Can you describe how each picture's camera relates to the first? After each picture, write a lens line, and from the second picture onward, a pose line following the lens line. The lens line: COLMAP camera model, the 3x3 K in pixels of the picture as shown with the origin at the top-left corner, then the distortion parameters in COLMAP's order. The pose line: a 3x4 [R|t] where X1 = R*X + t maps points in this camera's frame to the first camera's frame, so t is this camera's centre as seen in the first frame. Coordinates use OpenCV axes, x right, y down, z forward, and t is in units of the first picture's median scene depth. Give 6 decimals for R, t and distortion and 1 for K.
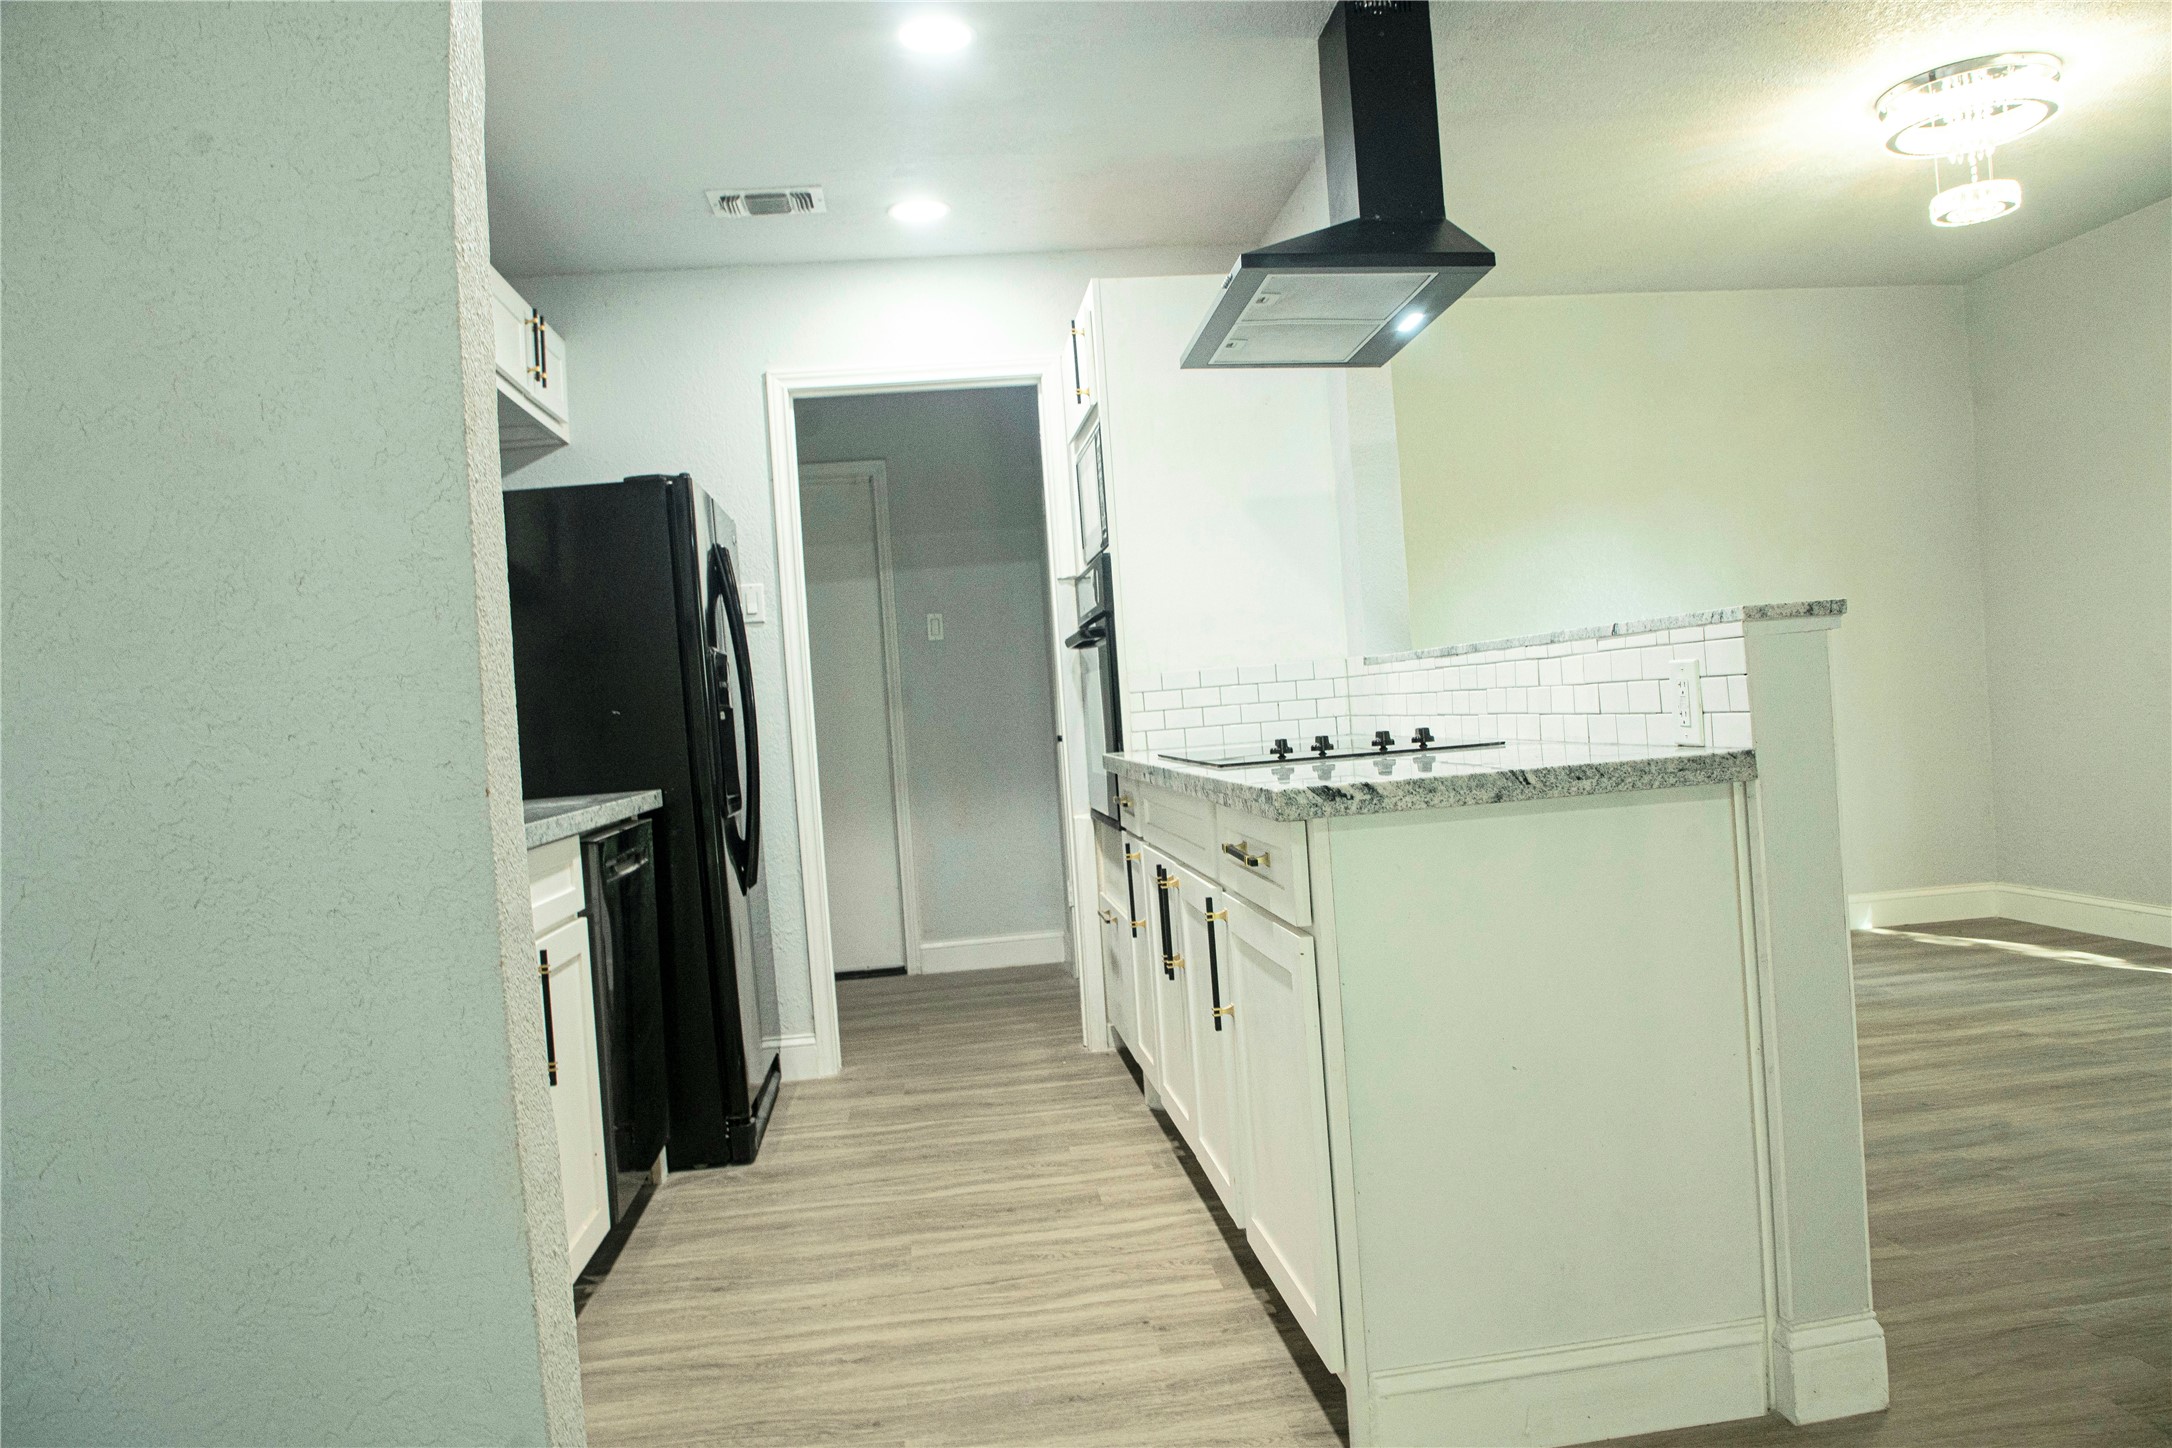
lens RADIAL K [[1477.6, 0, 1086.0], [0, 1477.6, 724.0], [0, 0, 1]] dist [-0.078229, 0.045913]
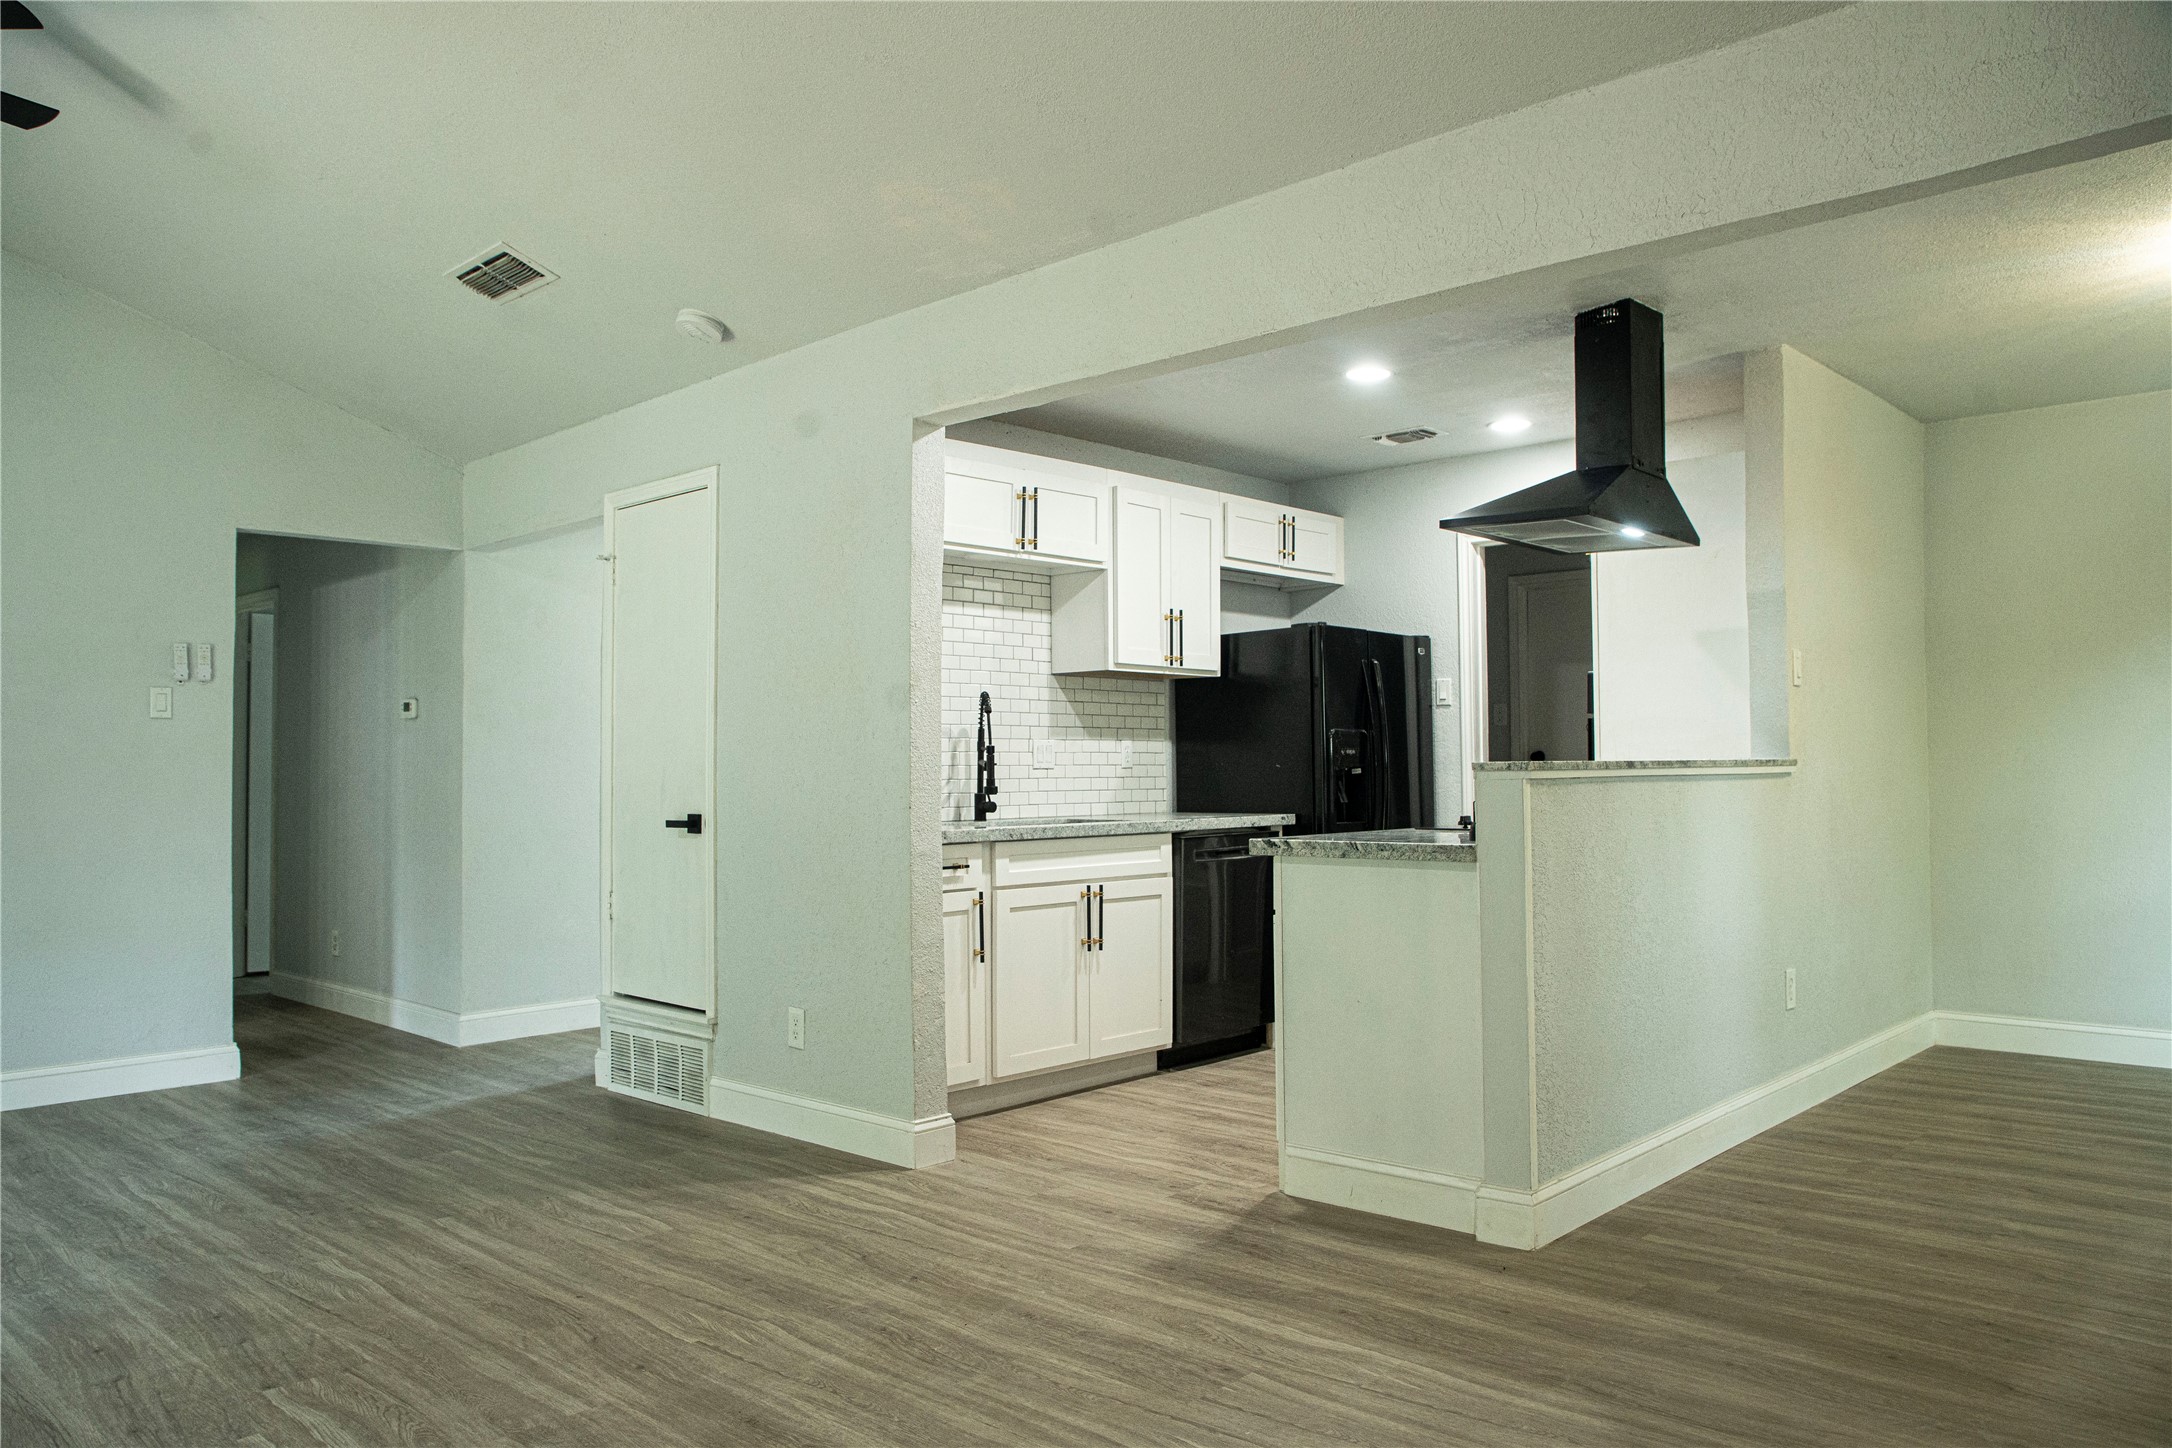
lens RADIAL K [[1477.6, 0, 1086.0], [0, 1477.6, 724.0], [0, 0, 1]] dist [-0.078229, 0.045913]
pose [[0.657501, 0.044460, -0.752141, 1.039201], [-0.048057, 0.998700, 0.017024, -0.095353], [0.751919, 0.024952, 0.658783, -0.361185]]
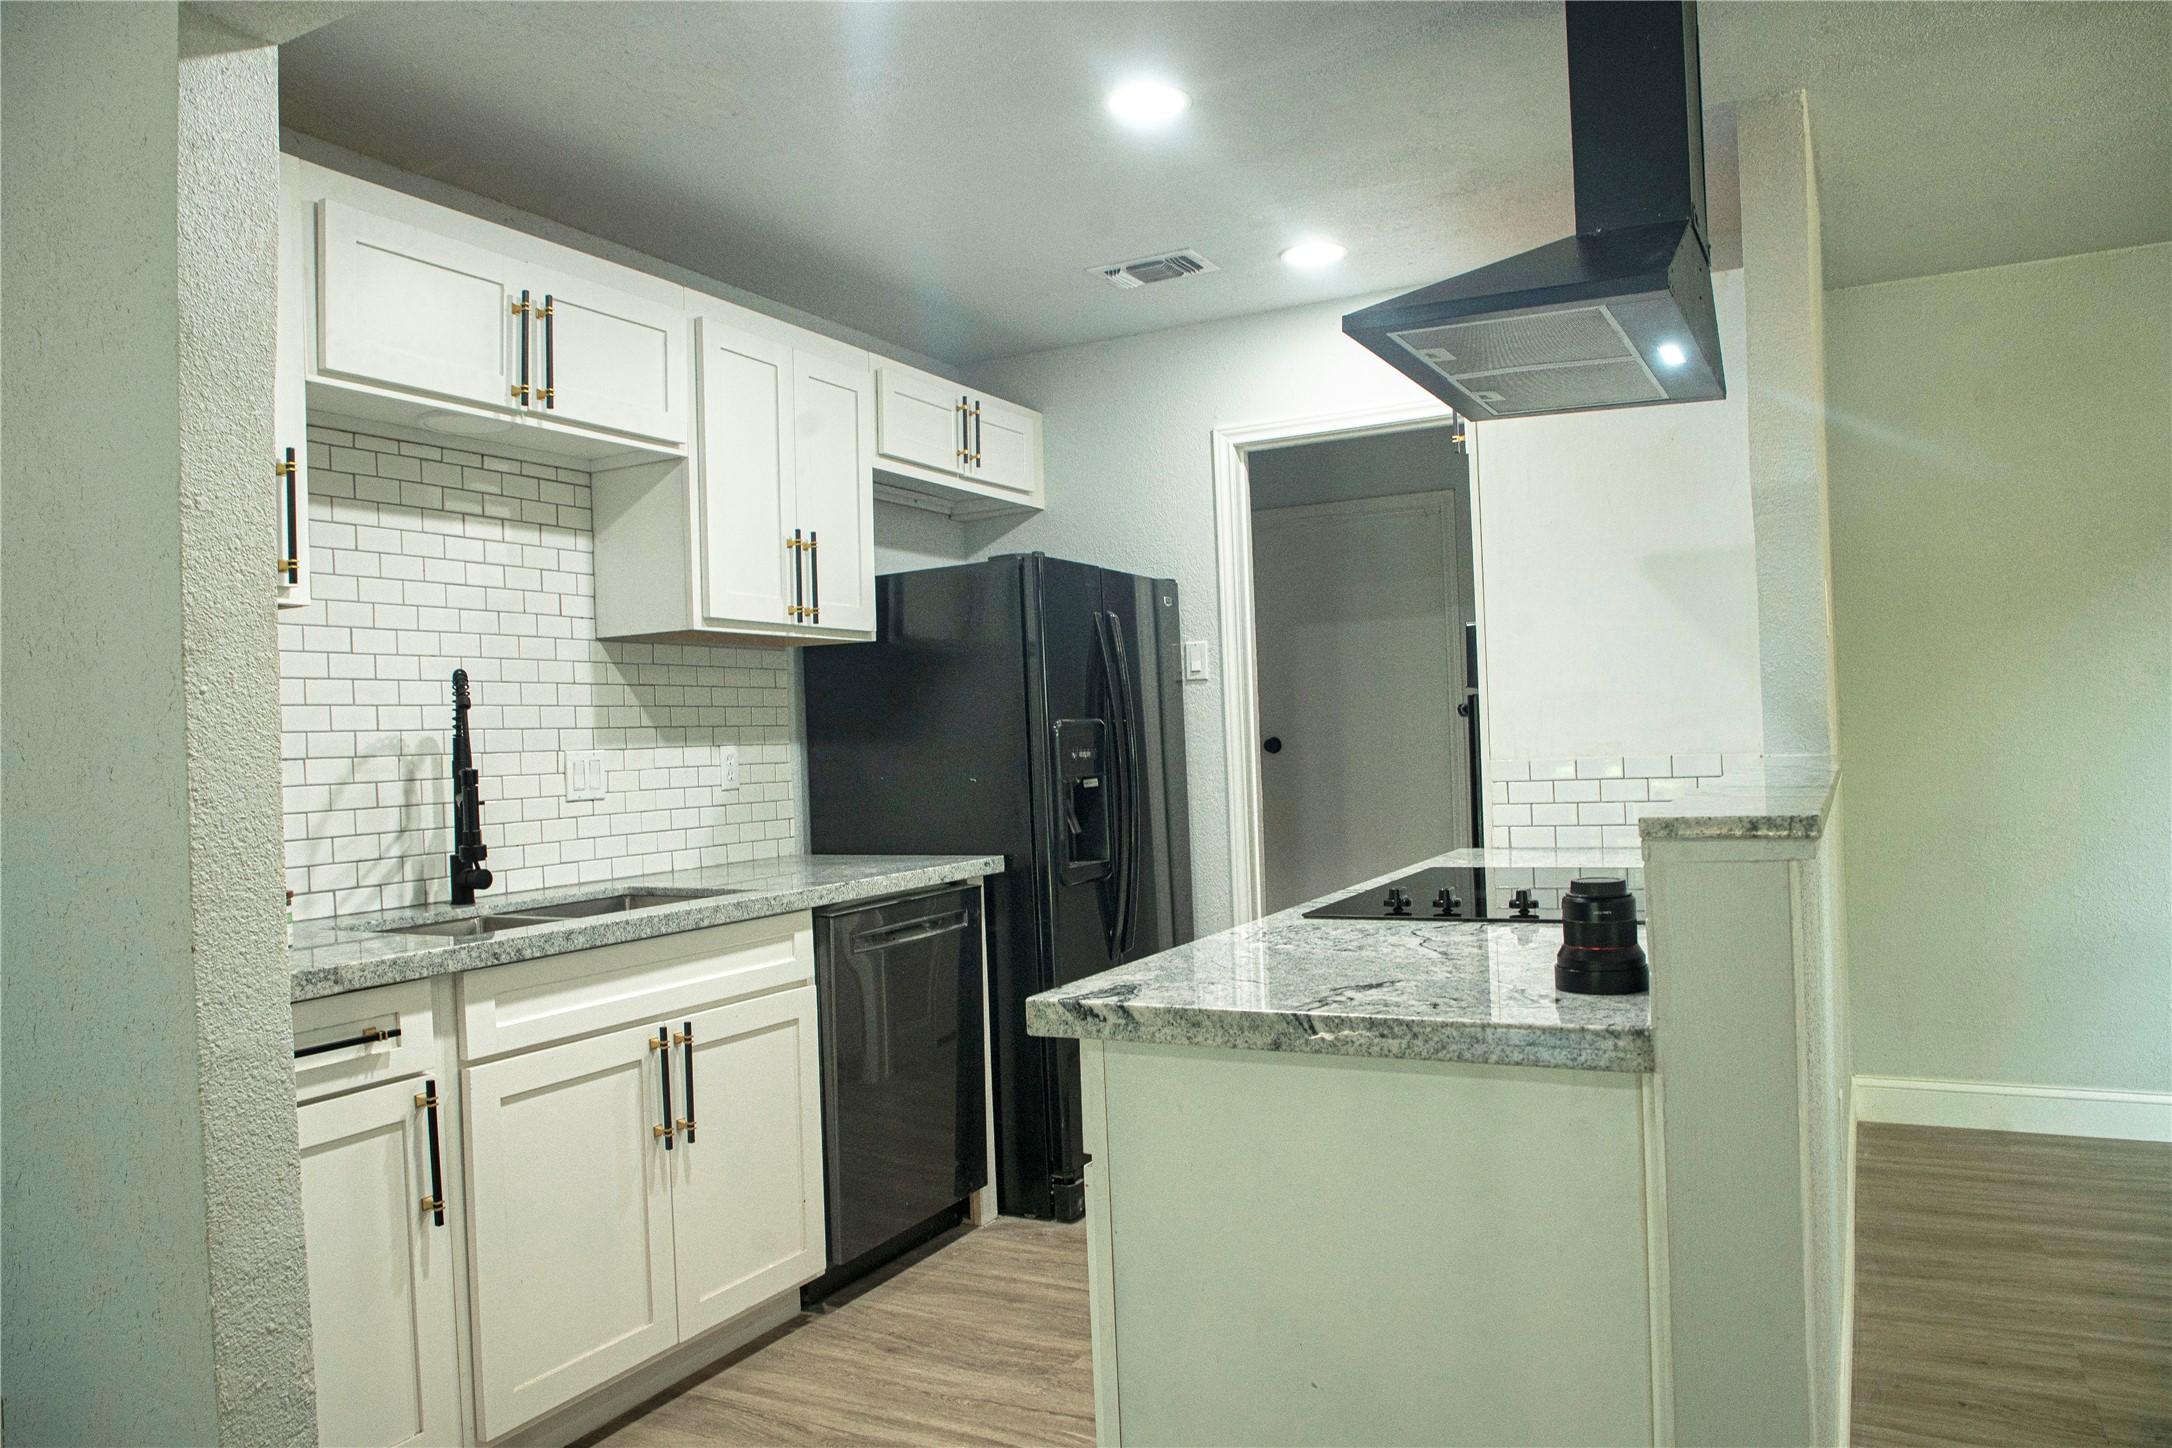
lens RADIAL K [[1457.1, 0, 1081.5], [0, 1457.1, 730.2], [0, 0, 1]] dist [-0.067767, 0.003704]
pose [[0.831587, 0.036934, -0.554166, 0.428347], [-0.028187, 0.999307, 0.024305, -0.092694], [0.554679, -0.004592, 0.832051, 0.209327]]
